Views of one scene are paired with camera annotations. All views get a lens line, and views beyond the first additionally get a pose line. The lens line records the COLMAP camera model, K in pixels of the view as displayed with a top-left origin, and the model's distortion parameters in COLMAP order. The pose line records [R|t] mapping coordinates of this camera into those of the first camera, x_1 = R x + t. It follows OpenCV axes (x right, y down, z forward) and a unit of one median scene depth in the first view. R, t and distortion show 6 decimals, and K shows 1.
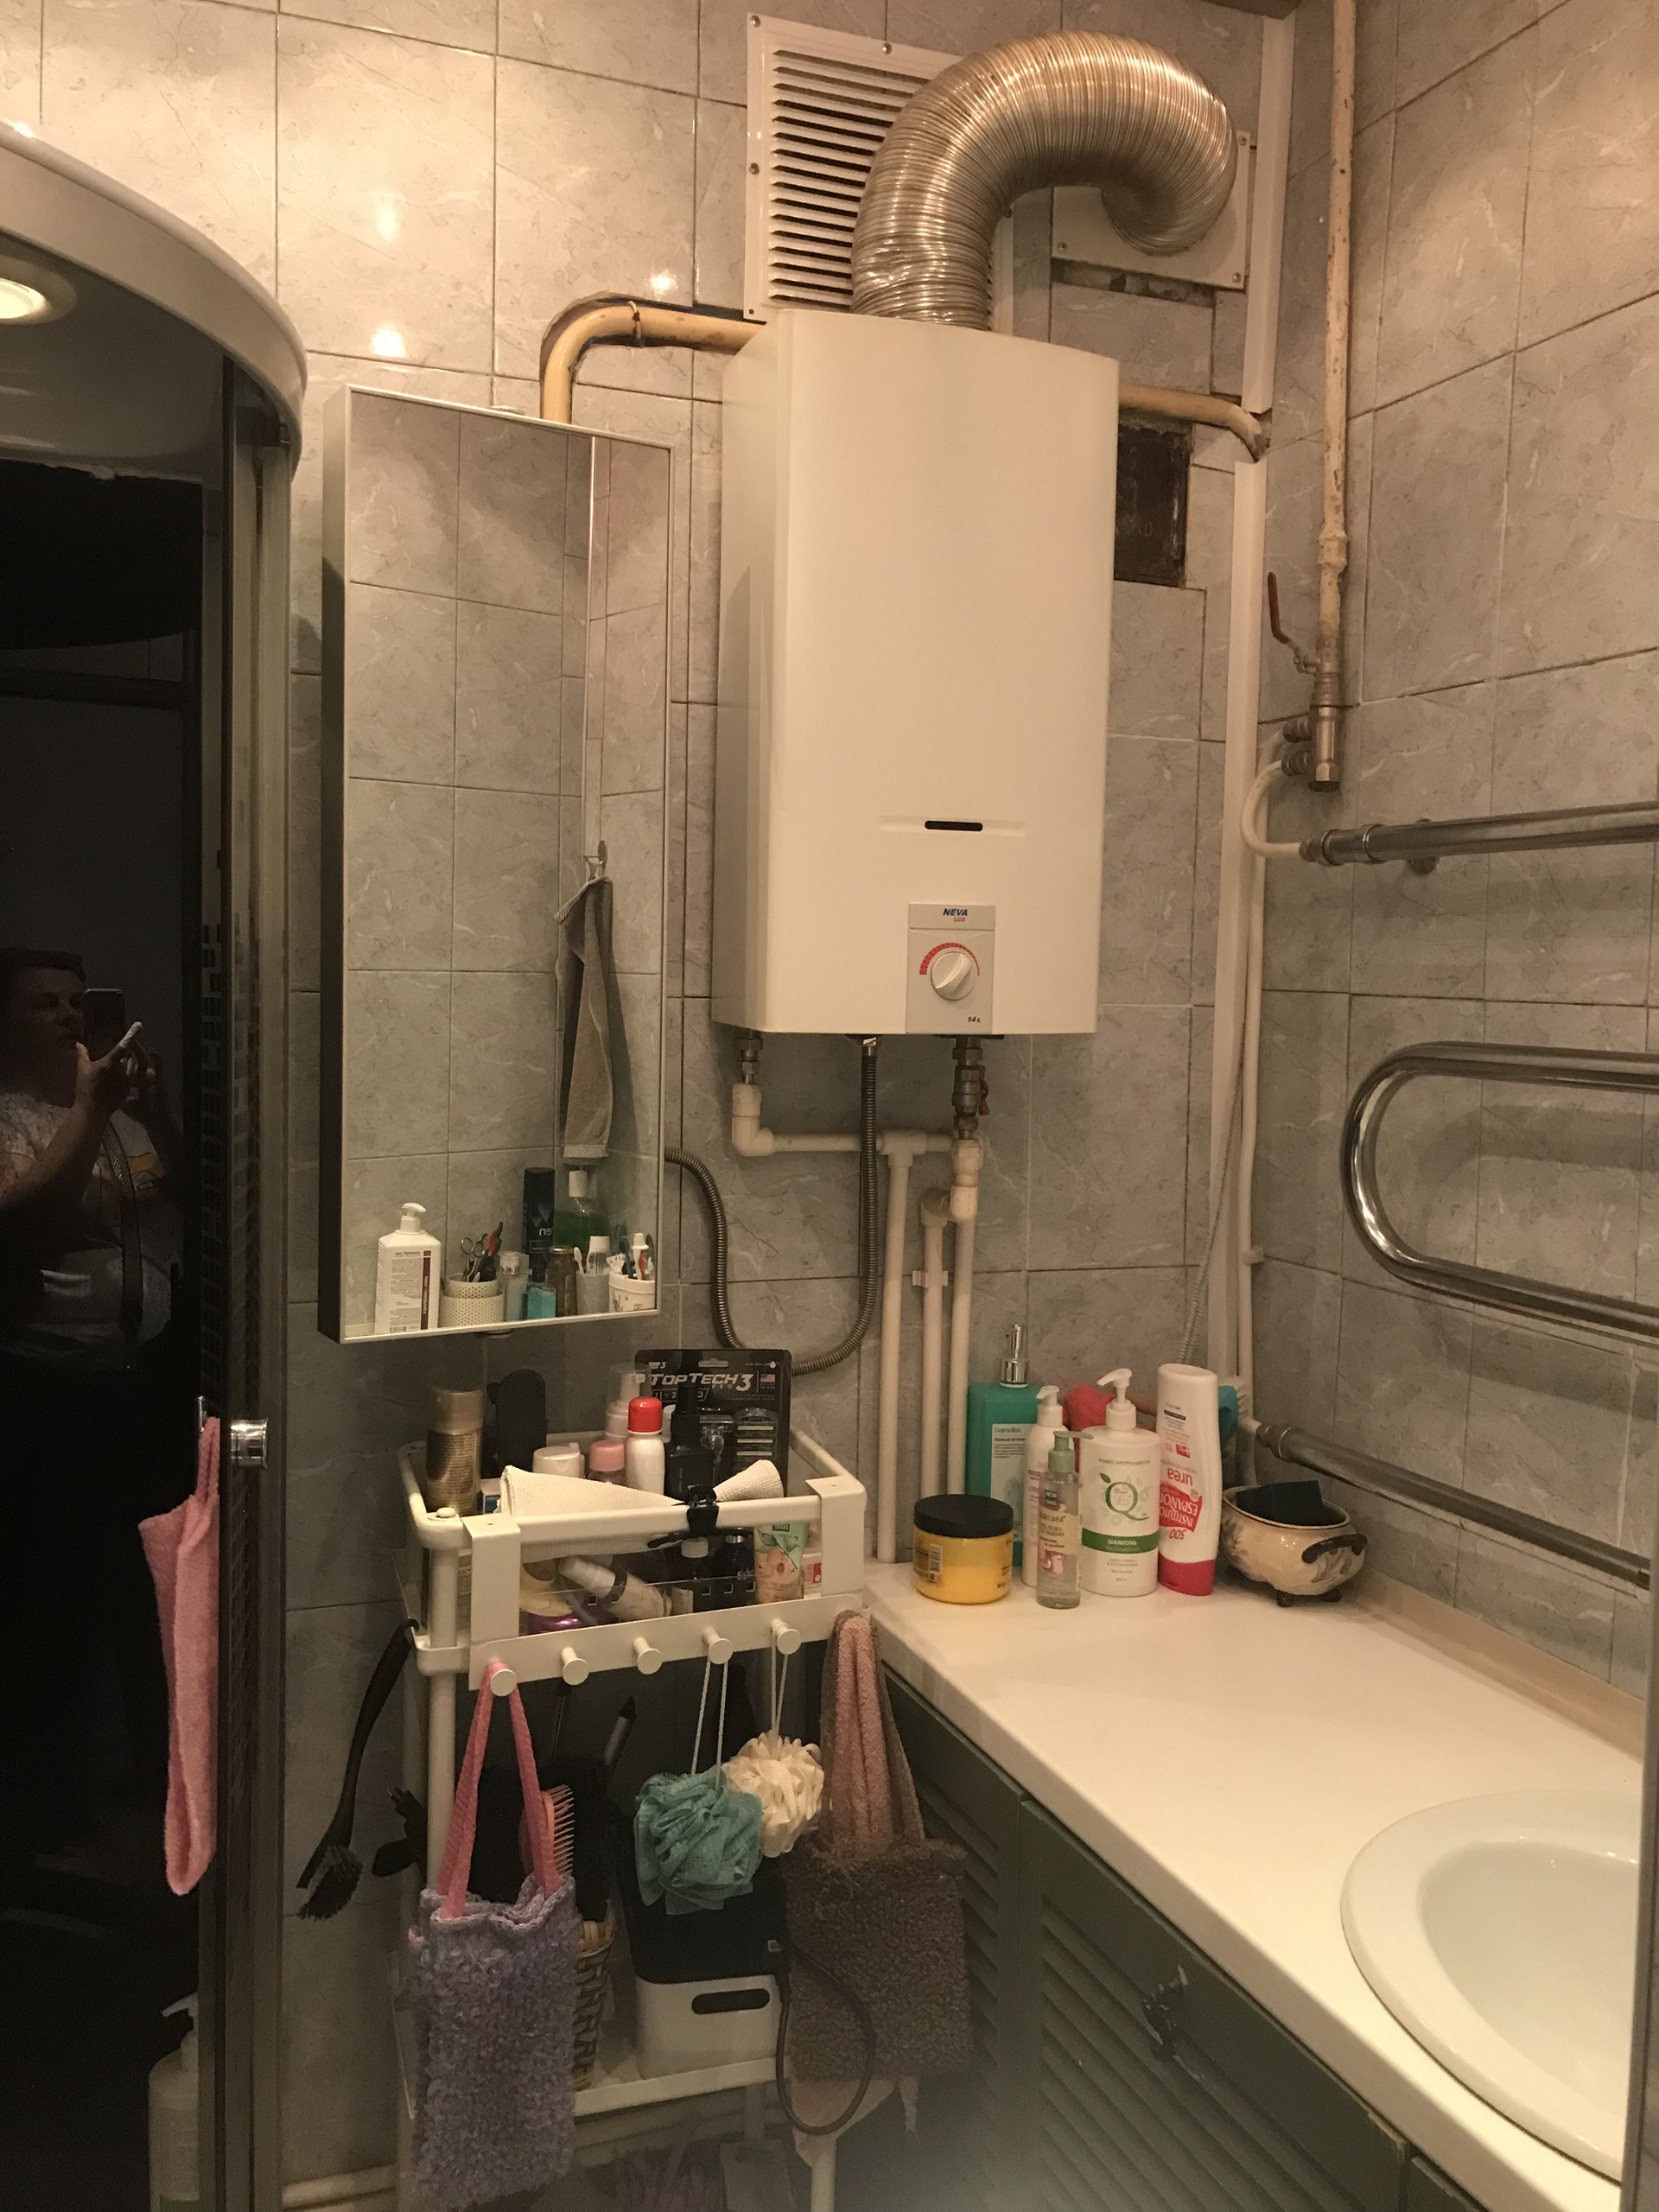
lens RADIAL K [[1878.4, 0, 829.5], [0, 1878.4, 1106.0], [0, 0, 1]] dist [-0.035681, 0.096433]
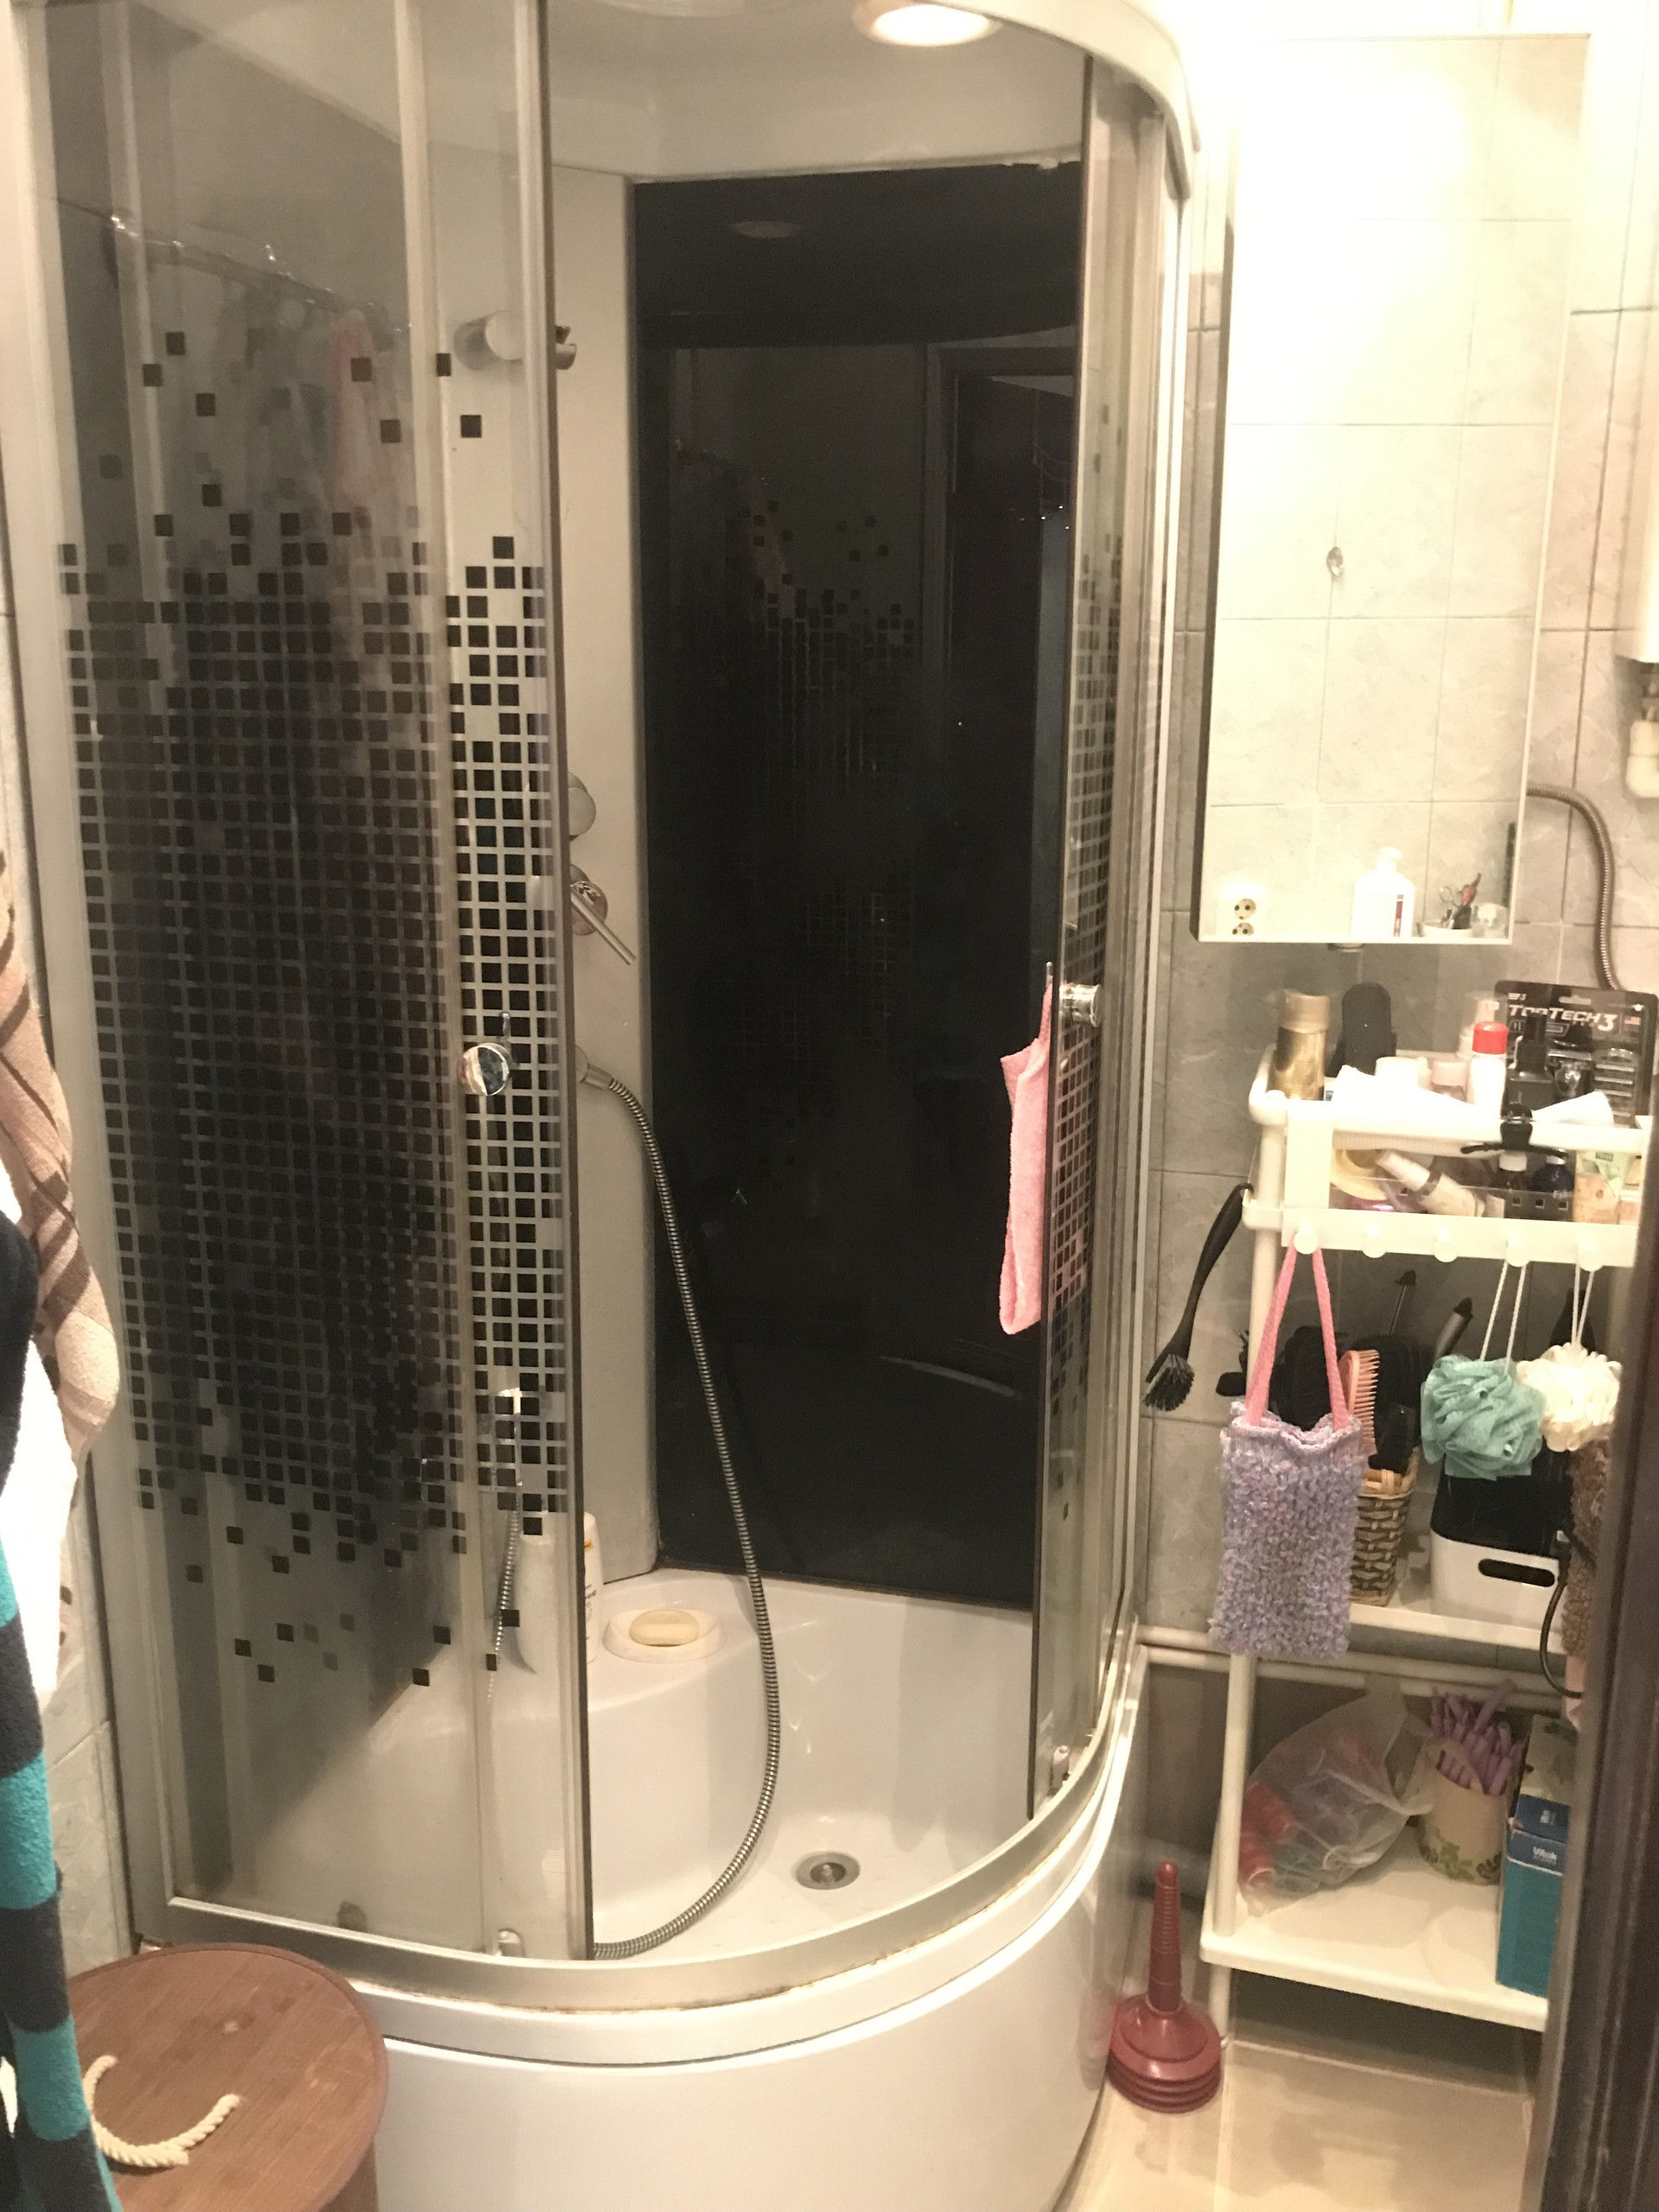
lens RADIAL K [[1762.0, 0, 829.5], [0, 1762.0, 1106.0], [0, 0, 1]] dist [0.000083, 0.192457]
pose [[0.846338, 0.137542, -0.514581, 0.116644], [-0.036796, 0.978874, 0.201125, 0.014424], [0.531373, -0.151286, 0.833520, -0.051498]]
